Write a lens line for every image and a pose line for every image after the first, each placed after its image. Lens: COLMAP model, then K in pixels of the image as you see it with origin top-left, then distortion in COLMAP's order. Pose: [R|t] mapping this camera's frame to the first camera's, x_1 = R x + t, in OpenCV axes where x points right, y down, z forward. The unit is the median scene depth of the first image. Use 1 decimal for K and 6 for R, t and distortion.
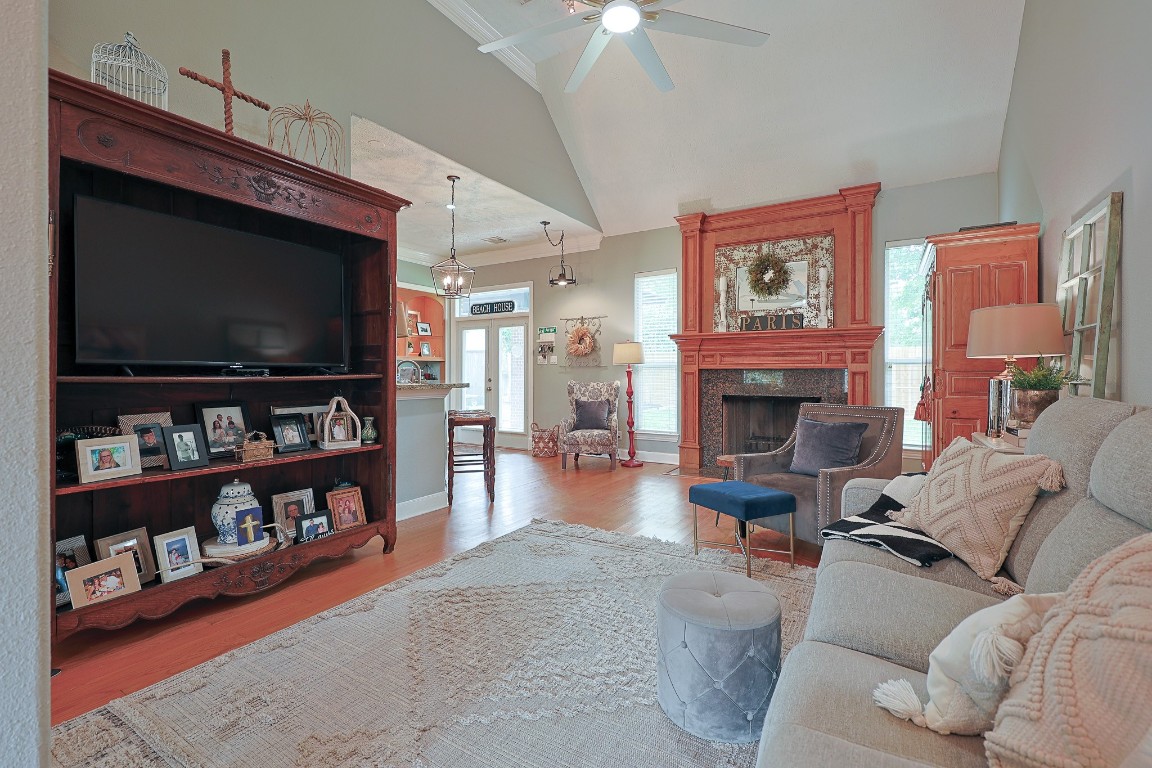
lens RADIAL K [[479.2, 0, 618.8], [0, 479.2, 376.7], [0, 0, 1]] dist [0.002675, -0.001155]
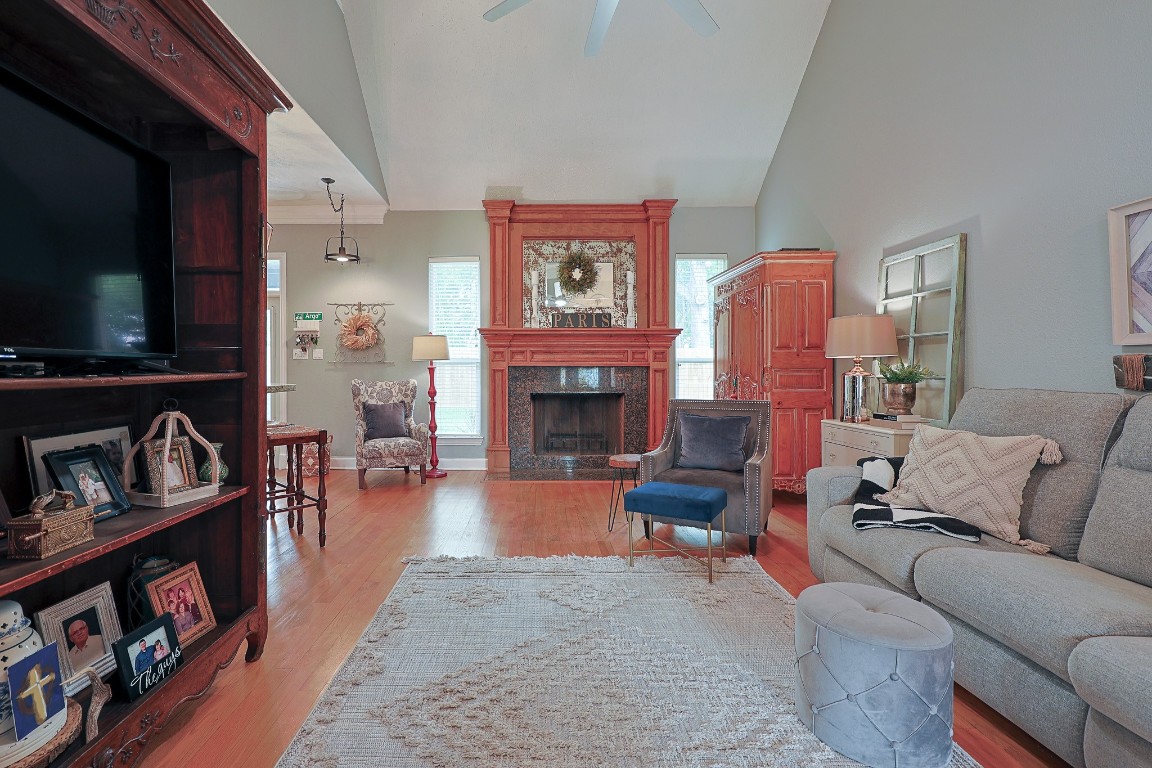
lens RADIAL K [[479.2, 0, 528.7], [0, 479.2, 375.3], [0, 0, 1]] dist [0.002675, -0.001155]
pose [[0.880858, -0.005049, 0.473353, -0.268009], [0.004149, 0.999987, 0.002947, -0.000550], [-0.473362, -0.000632, 0.880868, 0.165700]]
